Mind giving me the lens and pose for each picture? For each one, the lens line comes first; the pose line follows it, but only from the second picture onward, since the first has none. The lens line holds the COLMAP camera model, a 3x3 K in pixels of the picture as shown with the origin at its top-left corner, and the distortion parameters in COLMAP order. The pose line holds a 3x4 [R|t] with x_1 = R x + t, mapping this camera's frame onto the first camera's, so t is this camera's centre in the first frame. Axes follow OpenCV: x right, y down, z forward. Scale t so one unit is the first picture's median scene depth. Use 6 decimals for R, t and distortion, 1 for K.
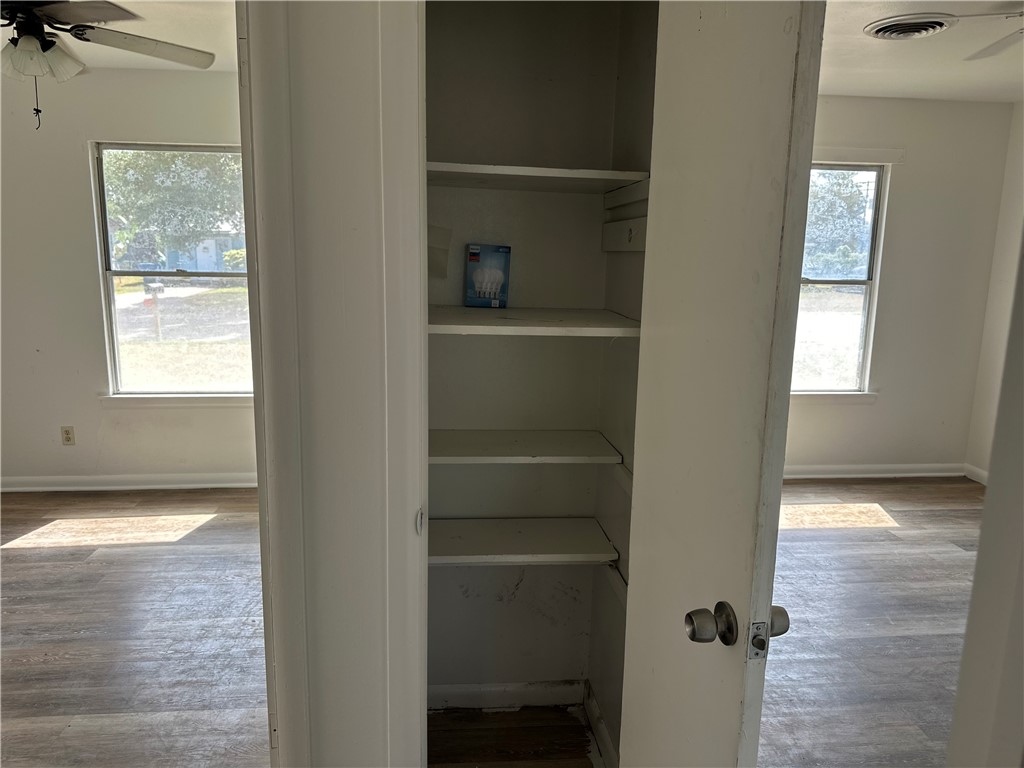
lens RADIAL K [[730.5, 0, 510.5], [0, 730.5, 390.7], [0, 0, 1]] dist [0.036748, -0.047252]
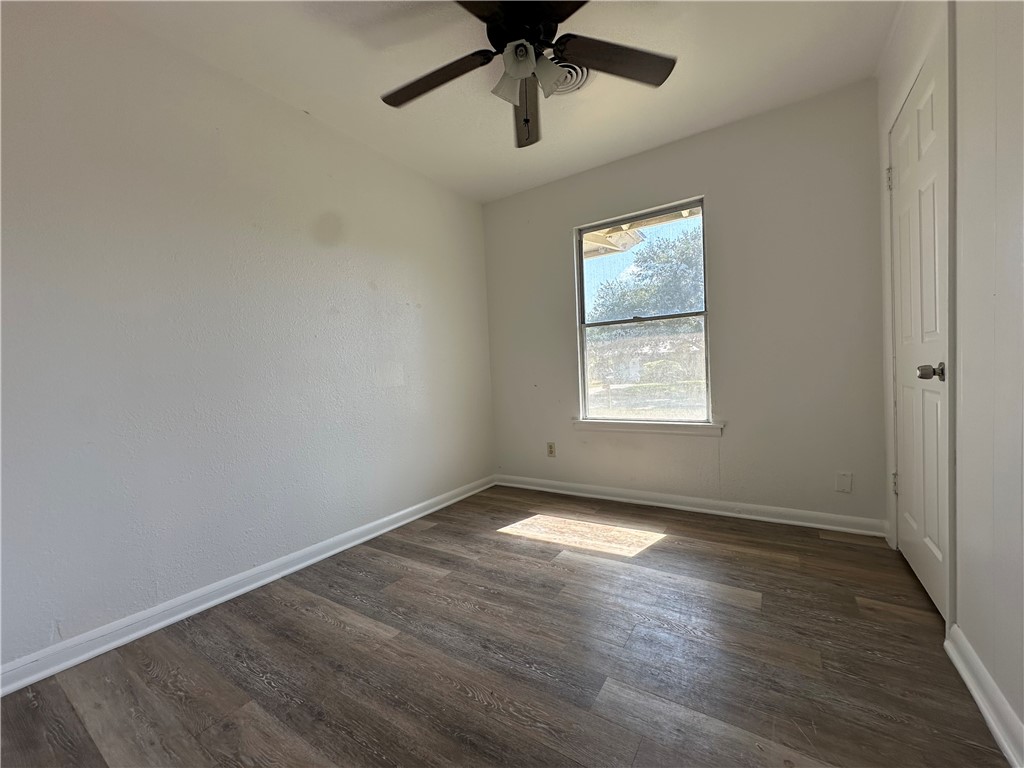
lens RADIAL K [[412.8, 0, 512.0], [0, 412.8, 384.0], [0, 0, 1]] dist [-0.000202, -0.000227]
pose [[0.782173, -0.028501, -0.622409, -0.205588], [-0.063705, 0.990060, -0.125394, 0.045853], [0.619796, 0.137731, 0.772582, 0.395652]]
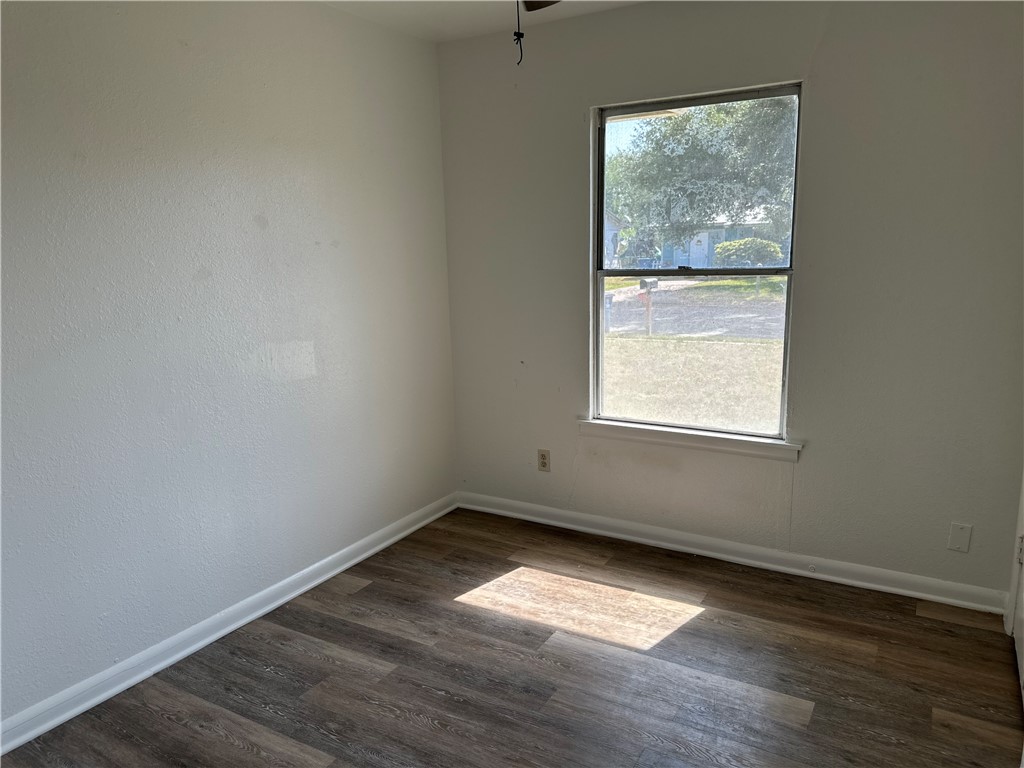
lens RADIAL K [[730.5, 0, 510.5], [0, 730.5, 390.7], [0, 0, 1]] dist [0.036748, -0.047252]
pose [[0.806787, 0.083214, -0.584953, -0.152146], [-0.076582, 0.996409, 0.036123, -0.053941], [0.585858, 0.015654, 0.810262, 0.308385]]
